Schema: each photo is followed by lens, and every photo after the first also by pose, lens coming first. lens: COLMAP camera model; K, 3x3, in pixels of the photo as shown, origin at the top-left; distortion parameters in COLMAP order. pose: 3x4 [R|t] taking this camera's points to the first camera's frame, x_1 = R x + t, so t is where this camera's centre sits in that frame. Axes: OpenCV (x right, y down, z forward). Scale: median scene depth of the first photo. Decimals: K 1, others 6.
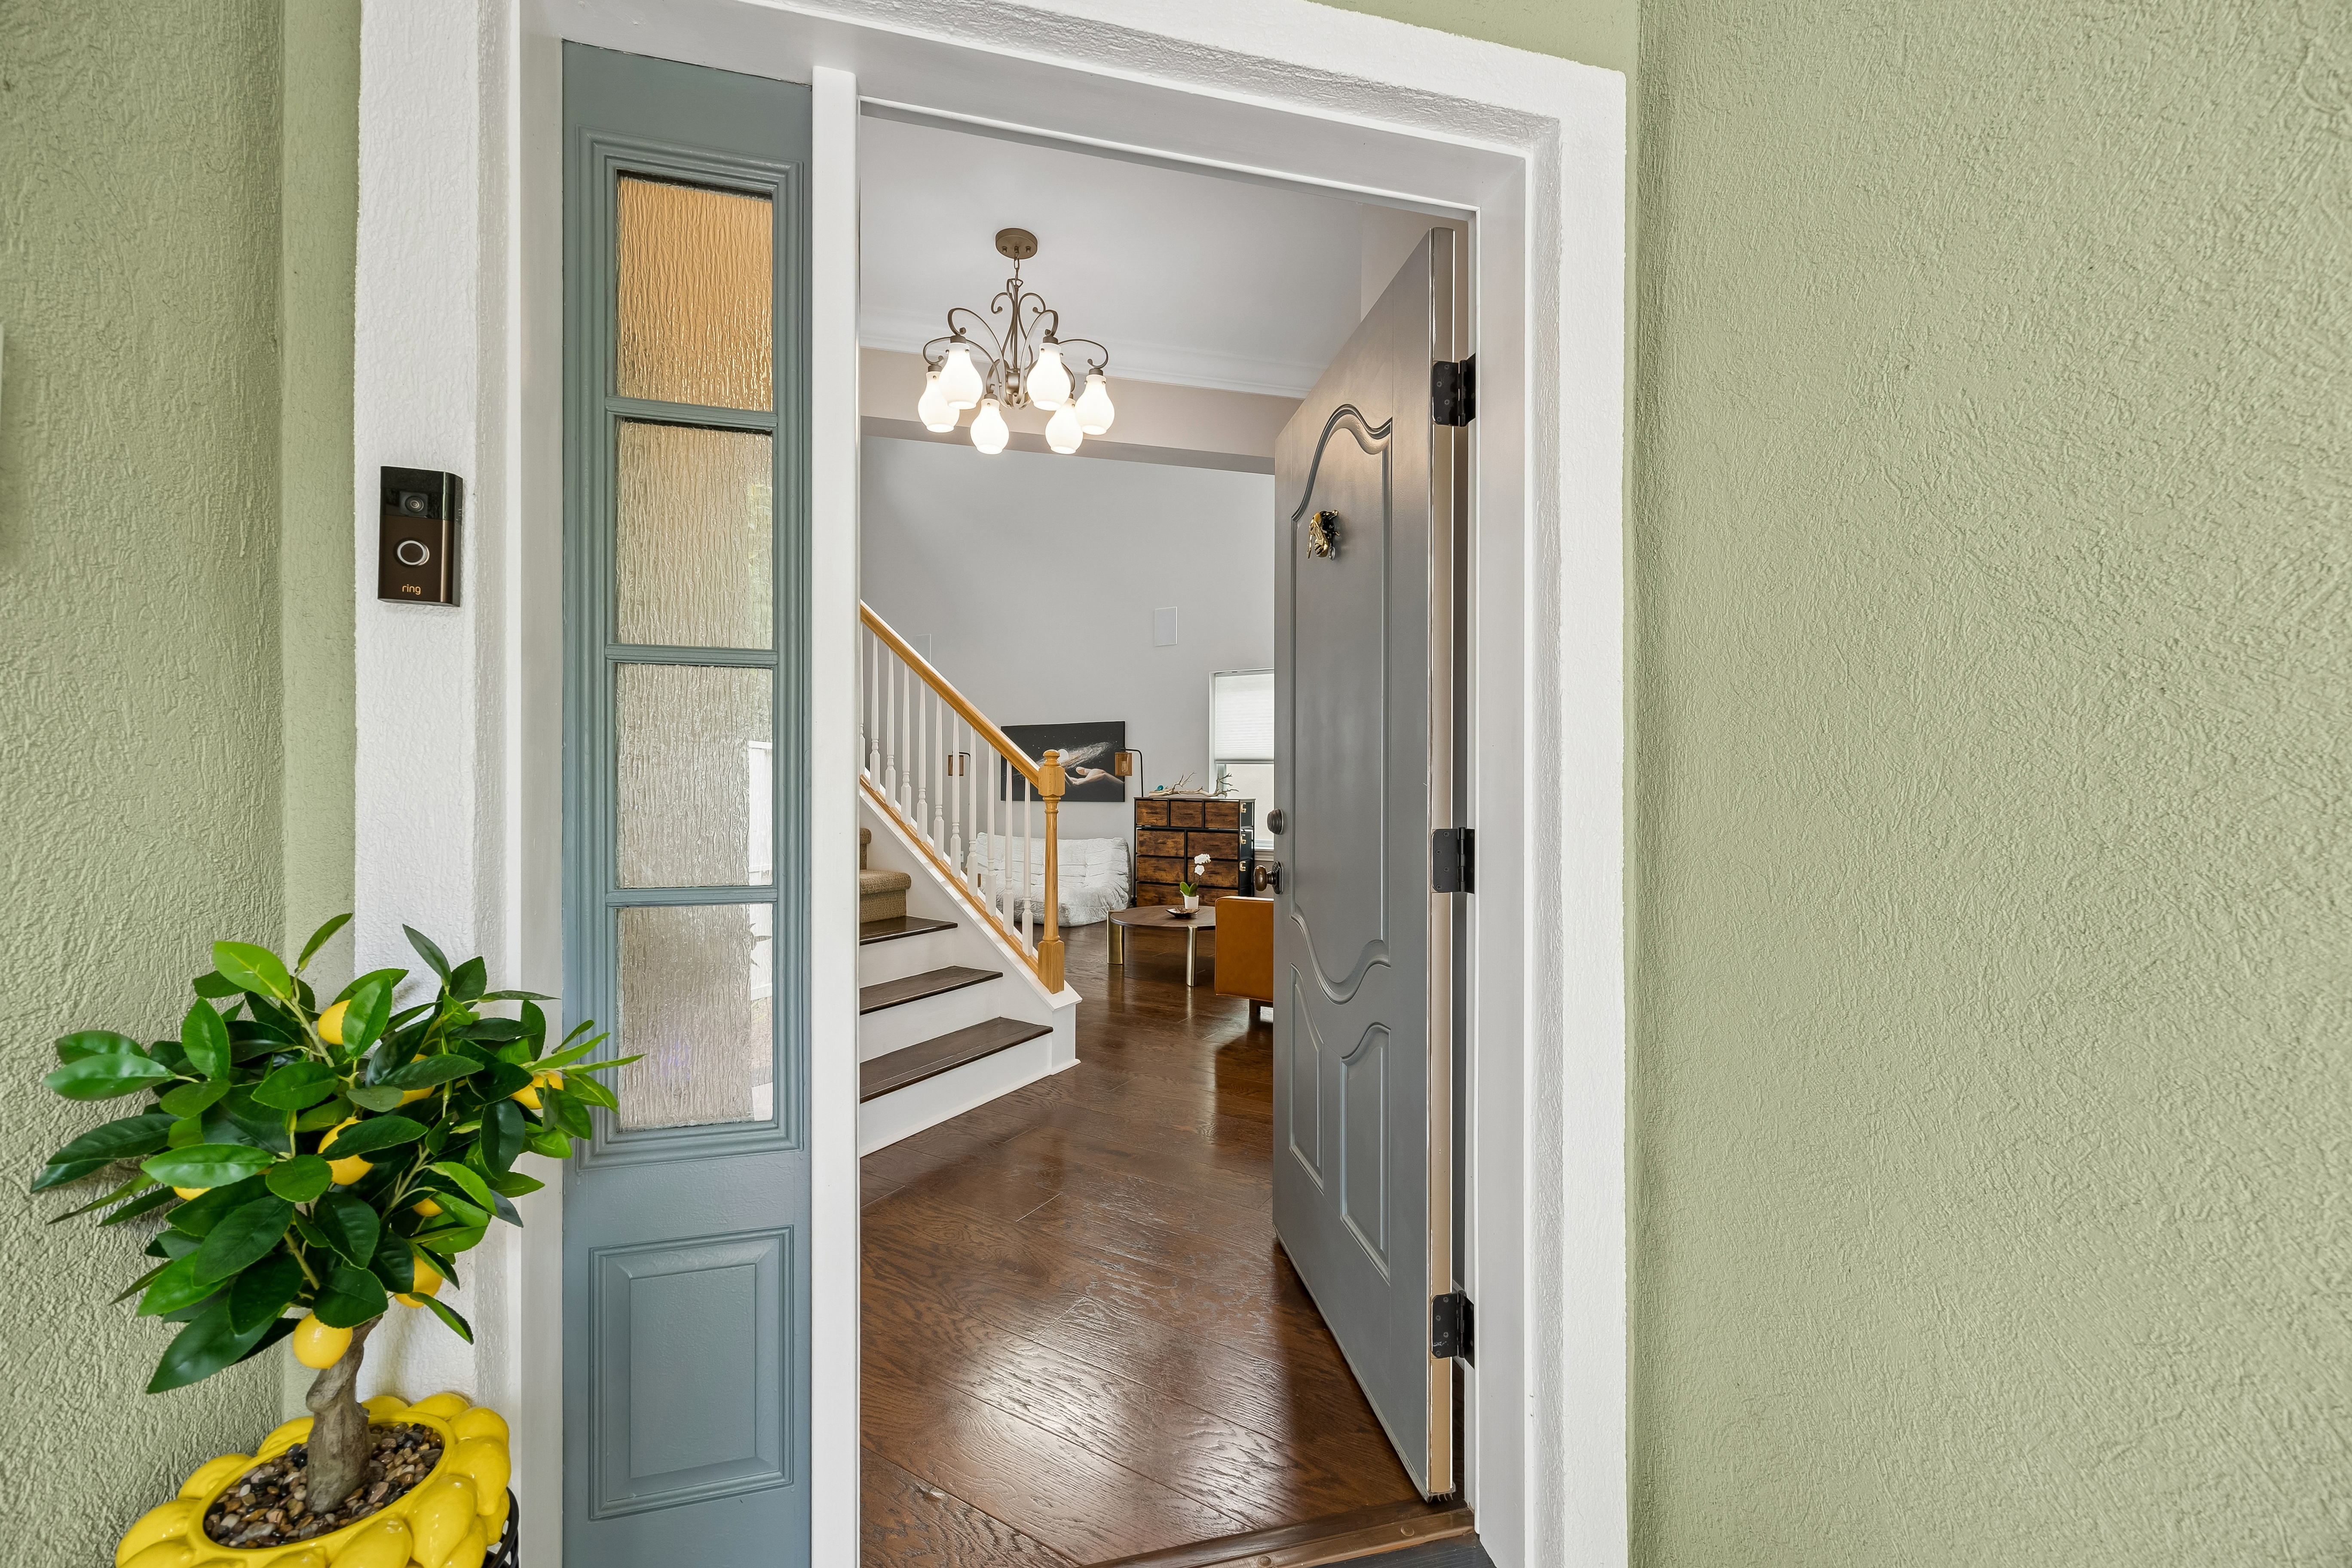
lens RADIAL K [[907.6, 0, 1179.2], [0, 907.6, 789.1], [0, 0, 1]] dist [0.002443, 0.000556]
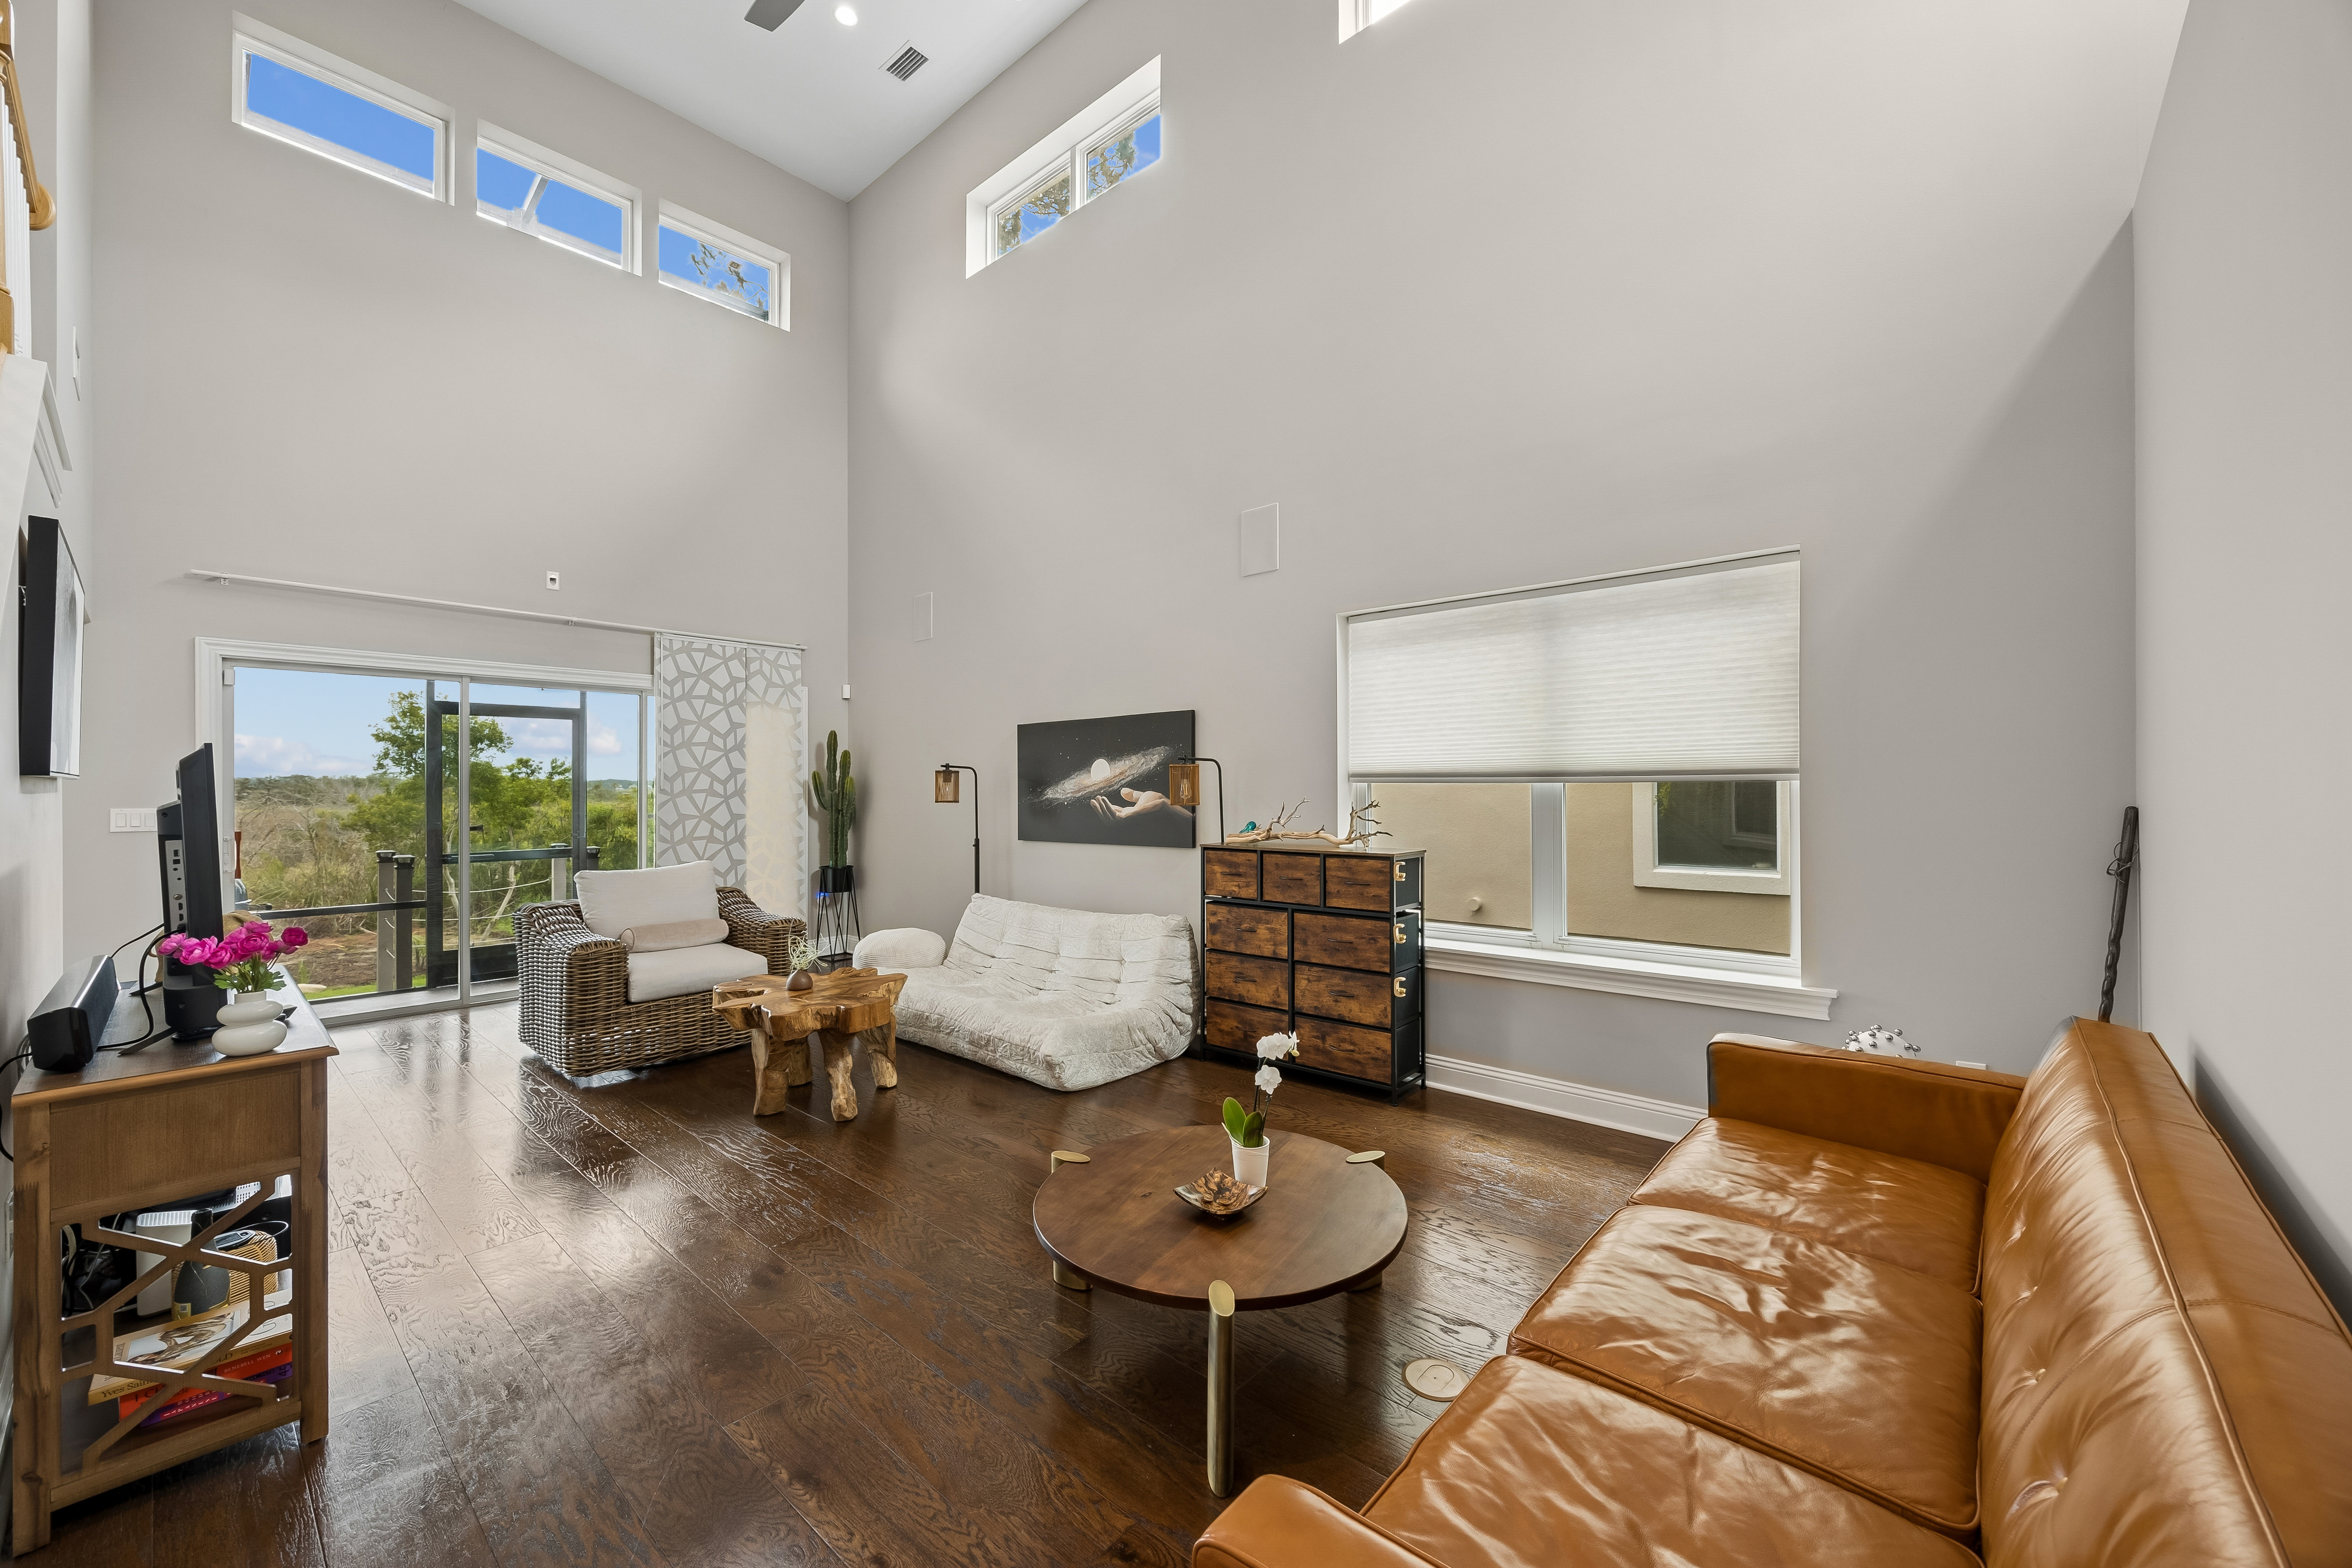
lens RADIAL K [[907.6, 0, 1179.2], [0, 907.6, 789.1], [0, 0, 1]] dist [0.002443, 0.000556]
pose [[0.982107, -0.008870, -0.188117, 0.042510], [0.007823, 0.999950, -0.006309, -0.021517], [0.188163, 0.004724, 0.982126, 0.453330]]
